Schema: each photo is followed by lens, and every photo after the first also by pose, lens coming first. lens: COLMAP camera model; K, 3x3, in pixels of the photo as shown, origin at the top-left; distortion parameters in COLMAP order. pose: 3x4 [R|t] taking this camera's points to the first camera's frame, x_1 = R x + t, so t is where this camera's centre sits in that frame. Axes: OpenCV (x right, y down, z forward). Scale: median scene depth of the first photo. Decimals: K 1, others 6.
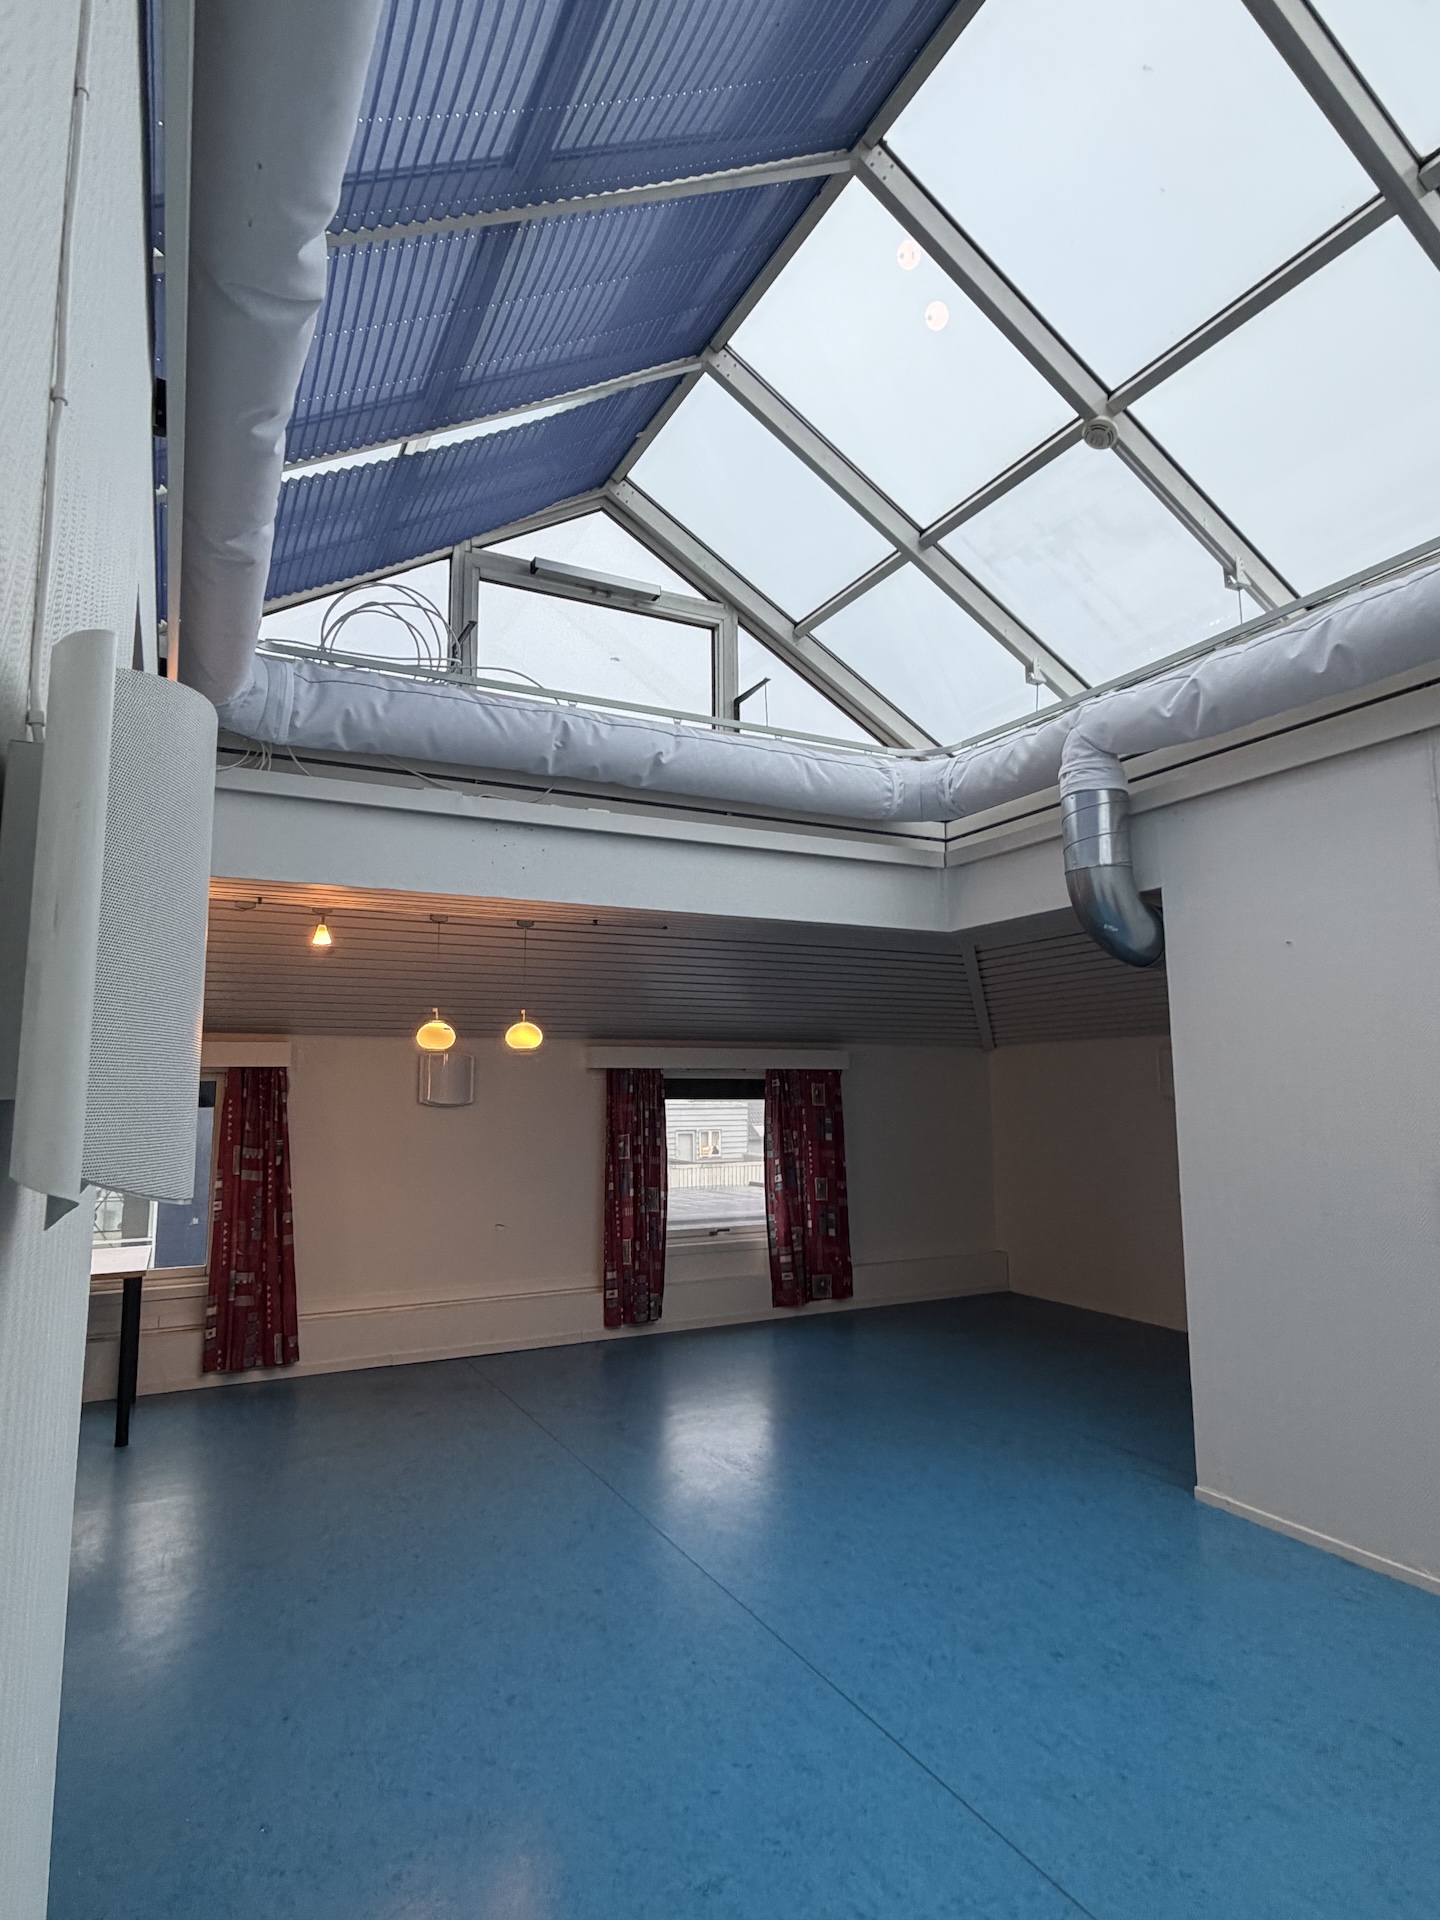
lens RADIAL K [[1062.4, 0, 720.0], [0, 1062.4, 960.0], [0, 0, 1]] dist [0.000617, 0.000112]
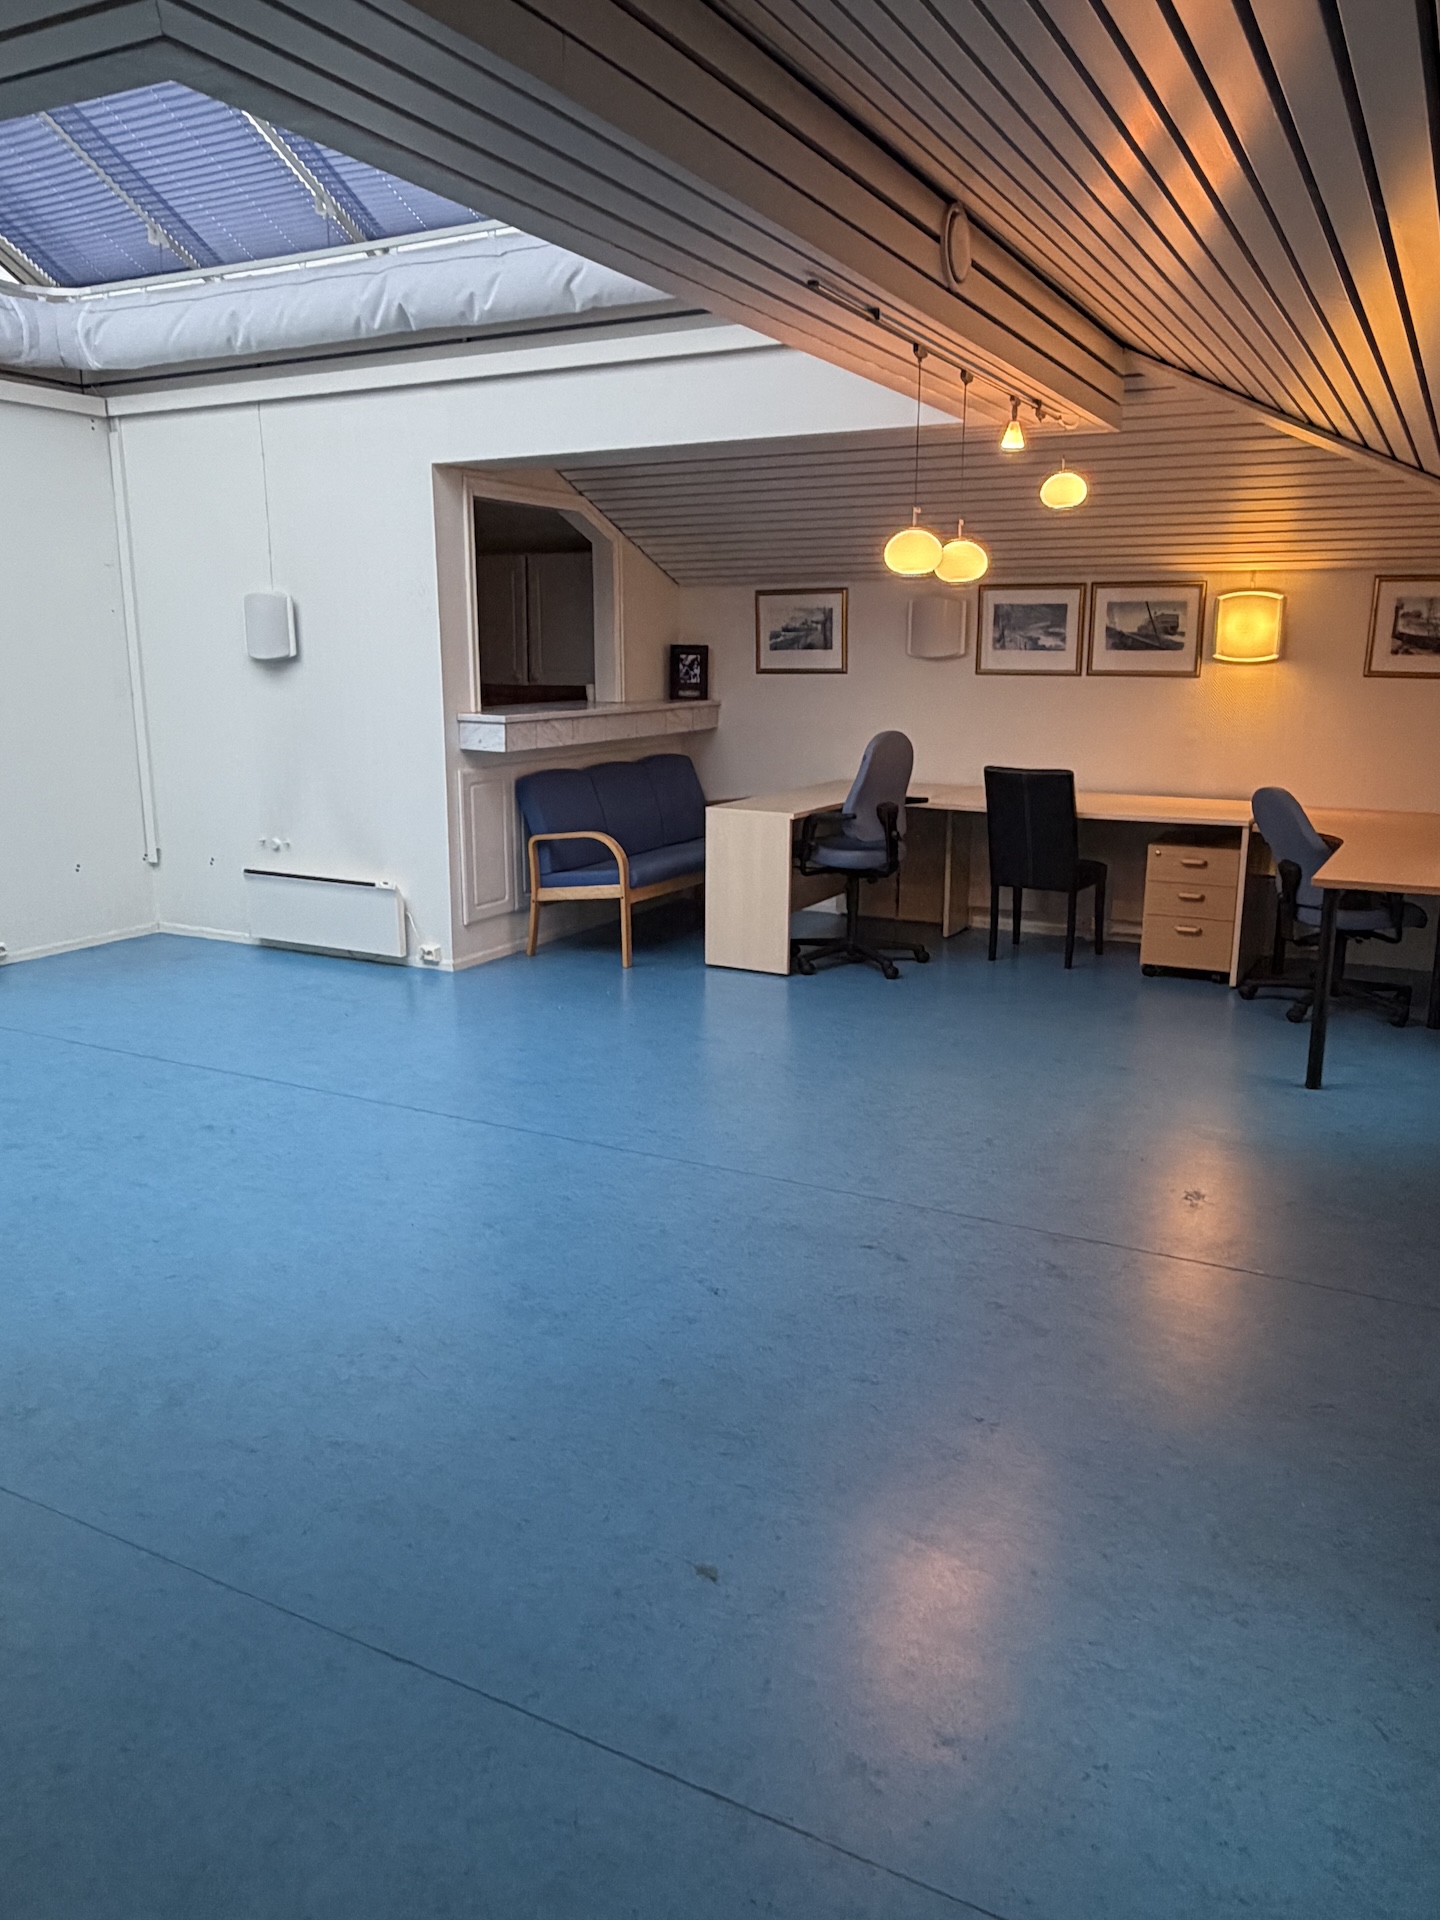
lens RADIAL K [[1399.6, 0, 720.0], [0, 1399.6, 960.0], [0, 0, 1]] dist [-0.007651, -0.002080]
pose [[-0.824765, 0.142477, -0.547232, 0.583368], [0.086287, 0.988115, 0.127218, 0.300395], [0.558853, 0.057706, -0.827256, 2.525888]]
